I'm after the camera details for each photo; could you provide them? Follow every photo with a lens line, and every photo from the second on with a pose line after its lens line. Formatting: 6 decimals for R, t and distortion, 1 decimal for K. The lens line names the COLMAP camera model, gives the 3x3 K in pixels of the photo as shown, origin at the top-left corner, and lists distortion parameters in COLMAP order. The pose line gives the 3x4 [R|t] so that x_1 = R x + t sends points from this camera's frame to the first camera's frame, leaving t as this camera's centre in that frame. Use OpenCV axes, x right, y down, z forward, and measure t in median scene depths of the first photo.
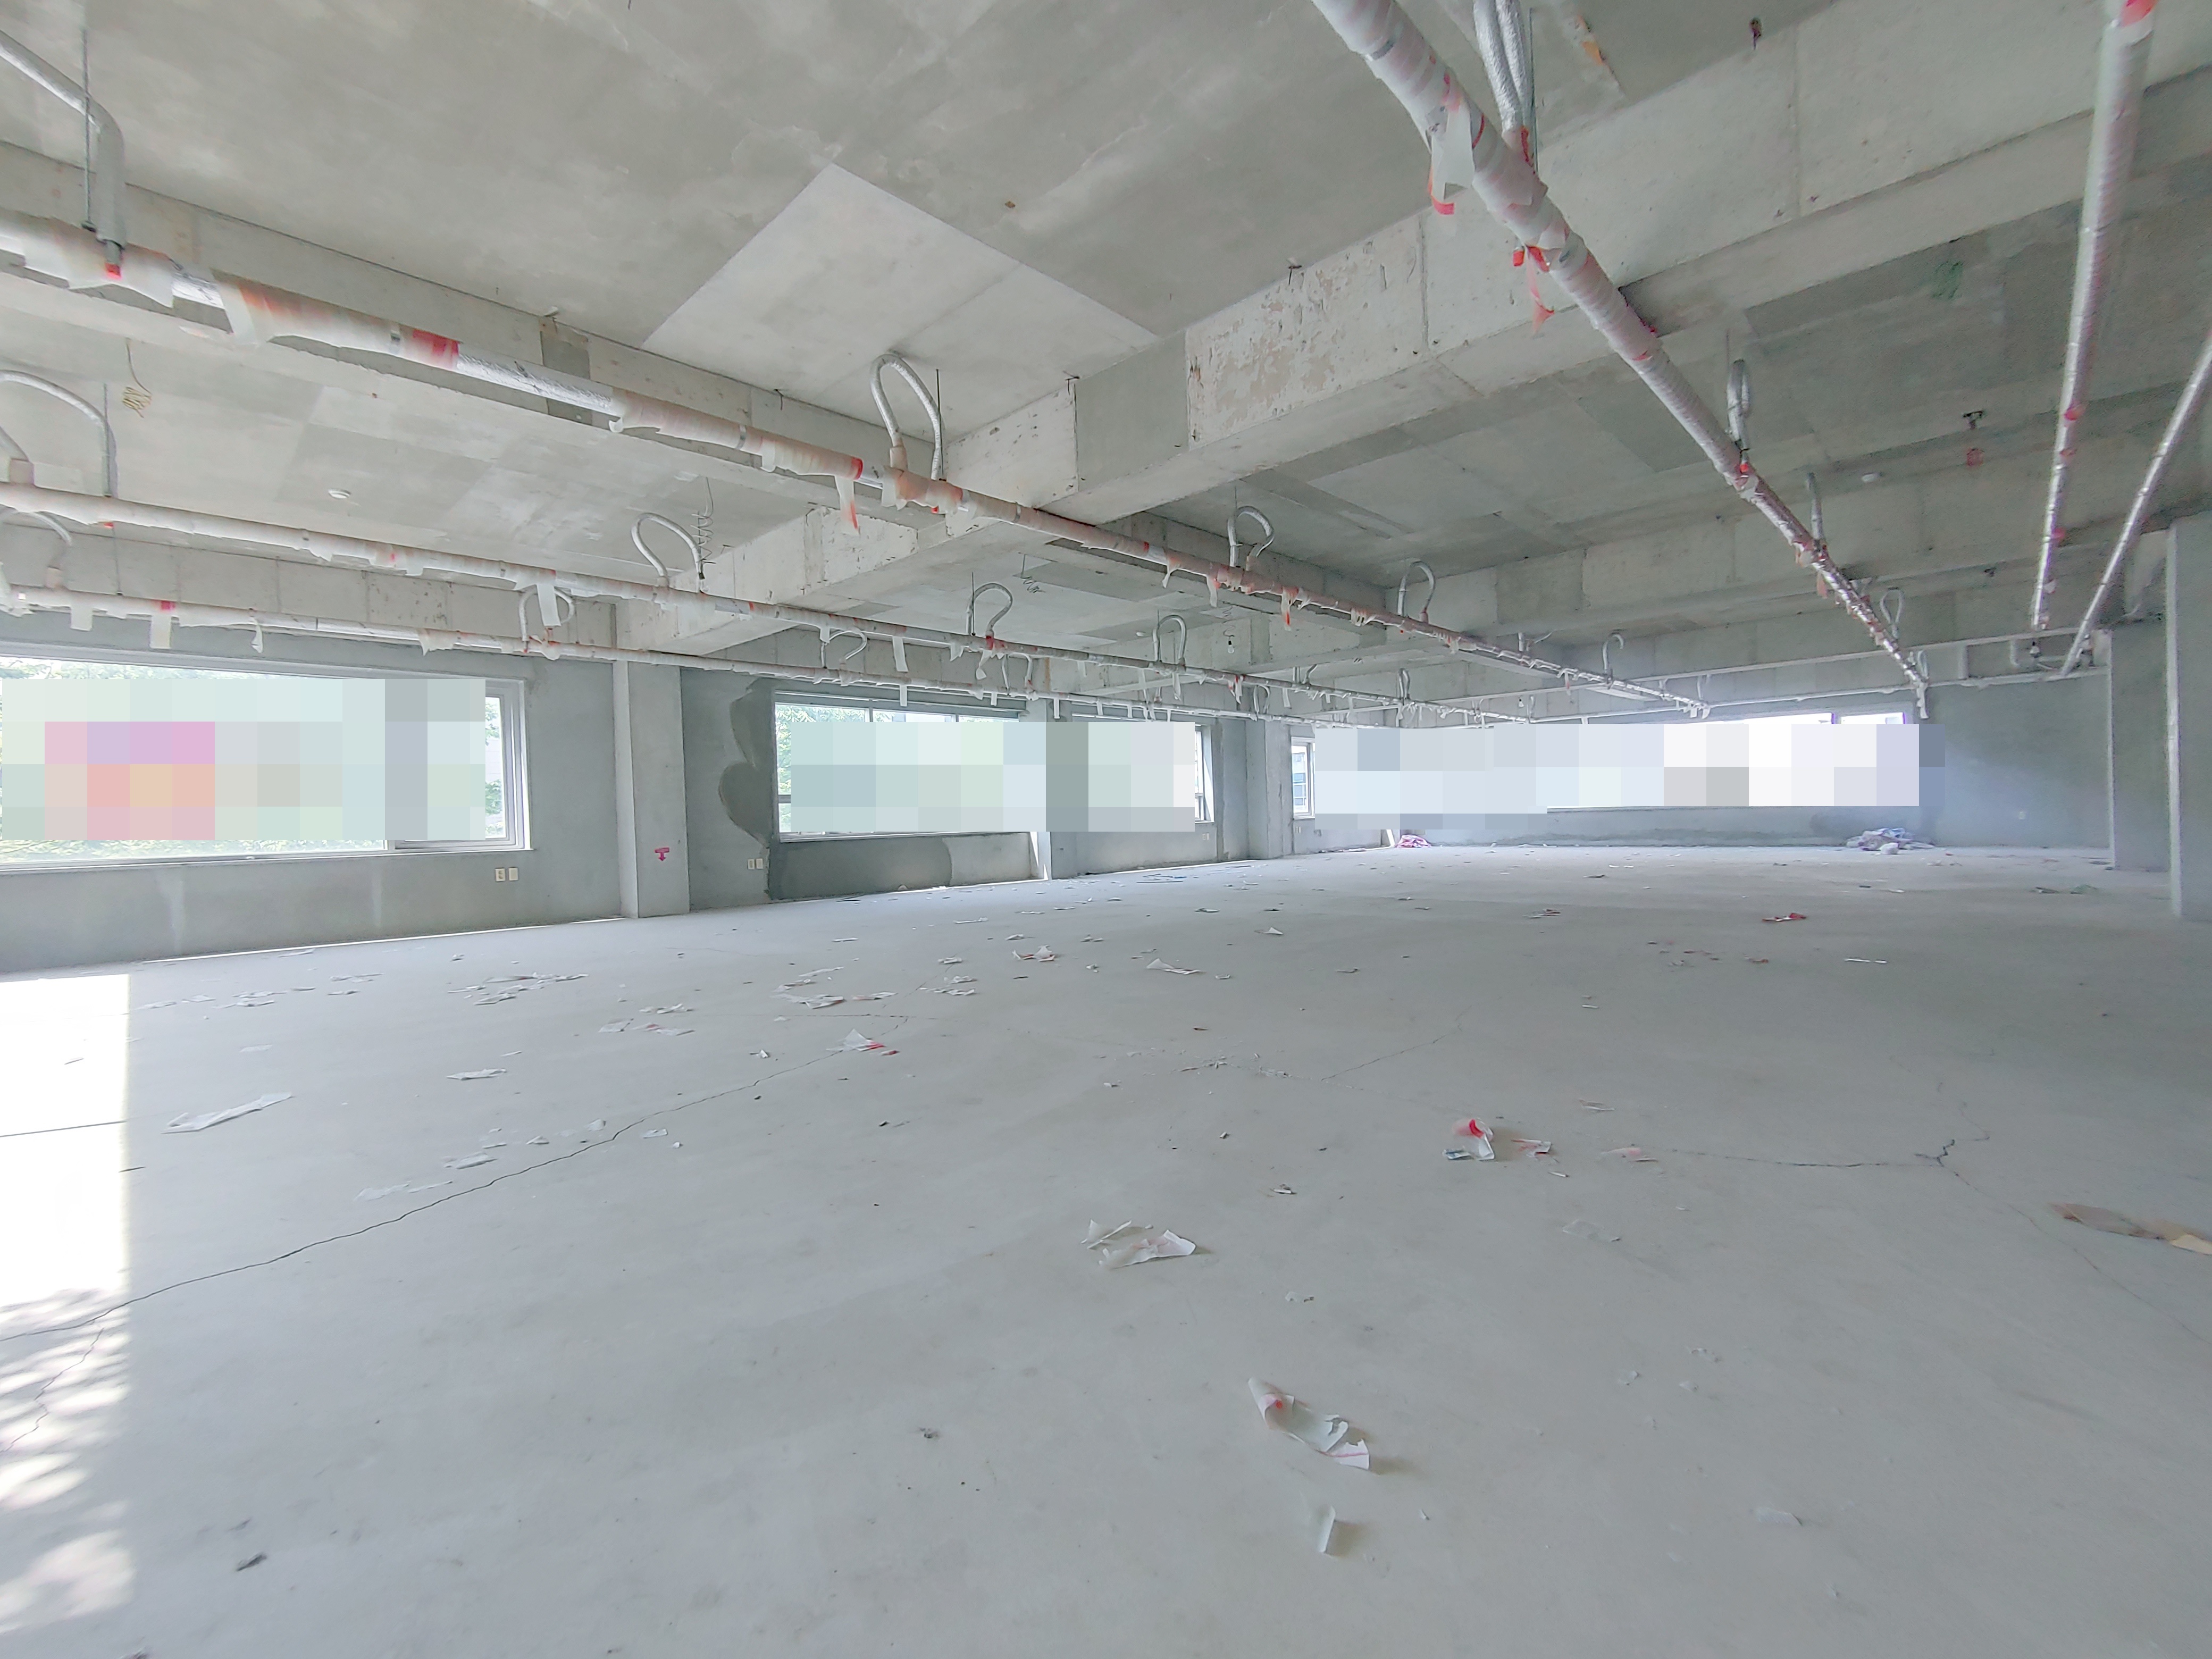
lens RADIAL K [[936.0, 0, 1106.0], [0, 936.0, 829.5], [0, 0, 1]] dist [0.002598, 0.001012]
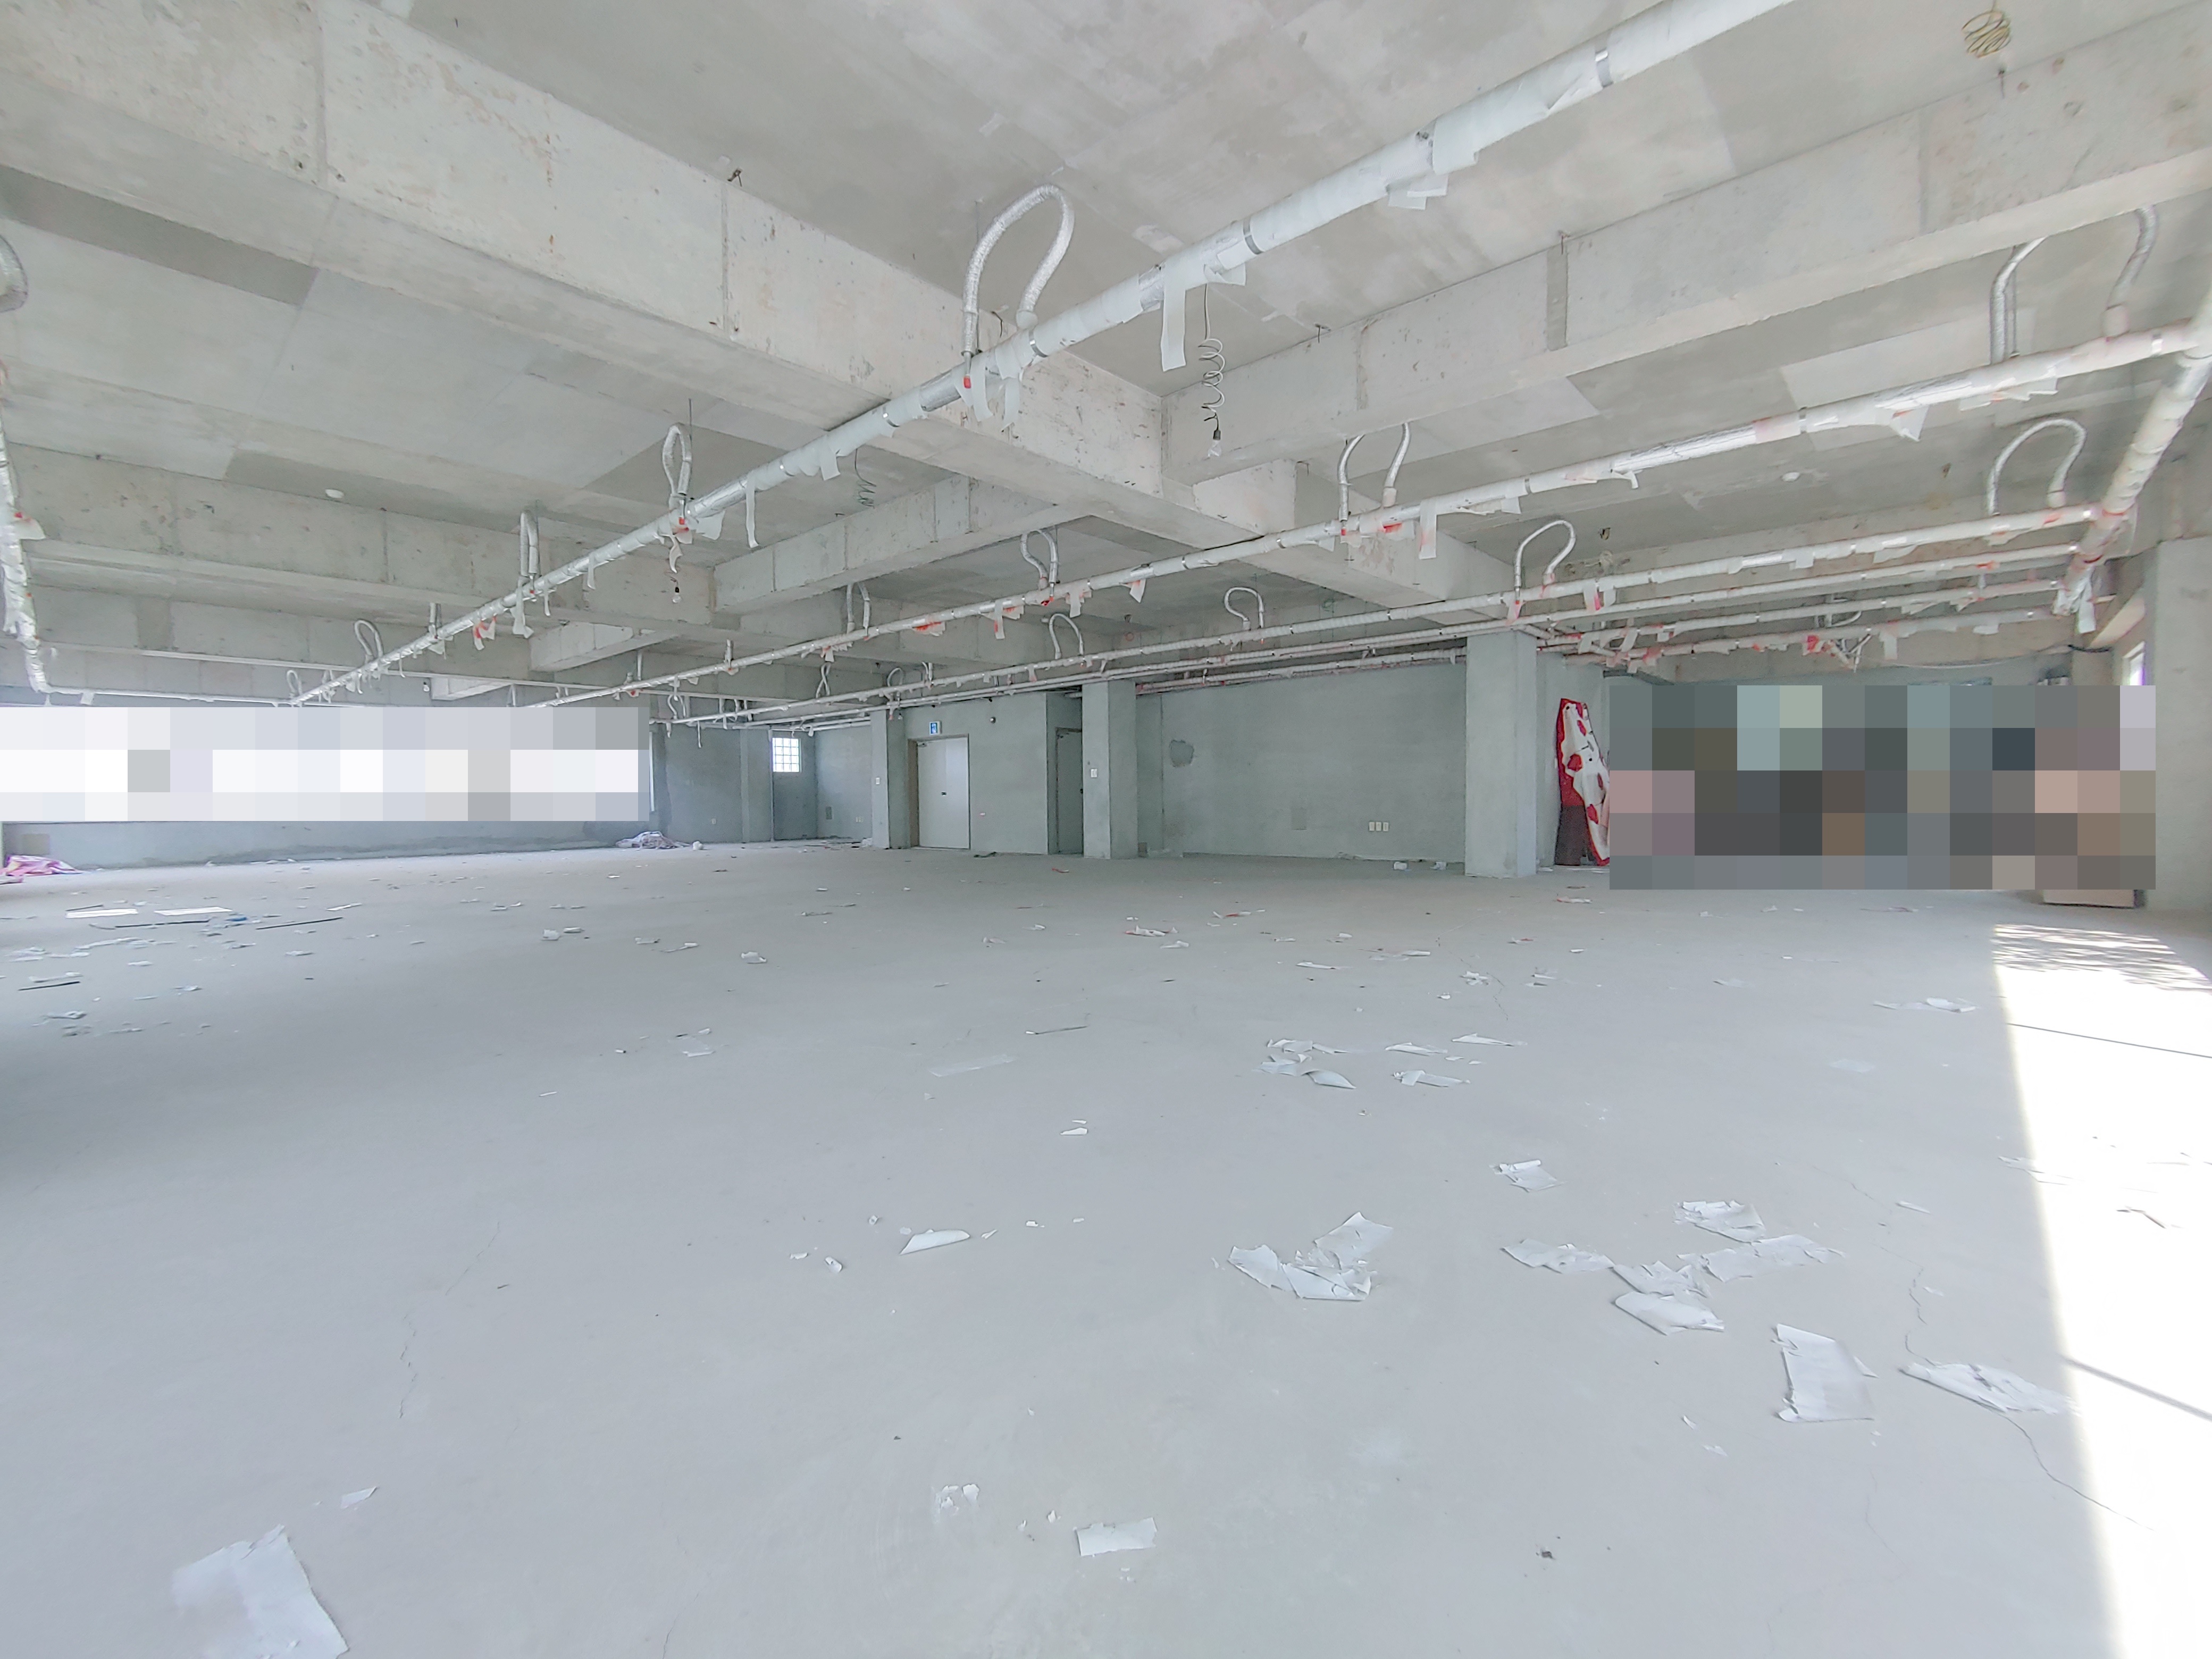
lens RADIAL K [[936.0, 0, 1106.0], [0, 936.0, 829.5], [0, 0, 1]] dist [0.002598, 0.001012]
pose [[-0.026901, -0.003116, 0.999633, -0.571927], [0.024200, 0.999700, 0.003768, 0.007628], [-0.999345, 0.024292, -0.026817, 0.566954]]
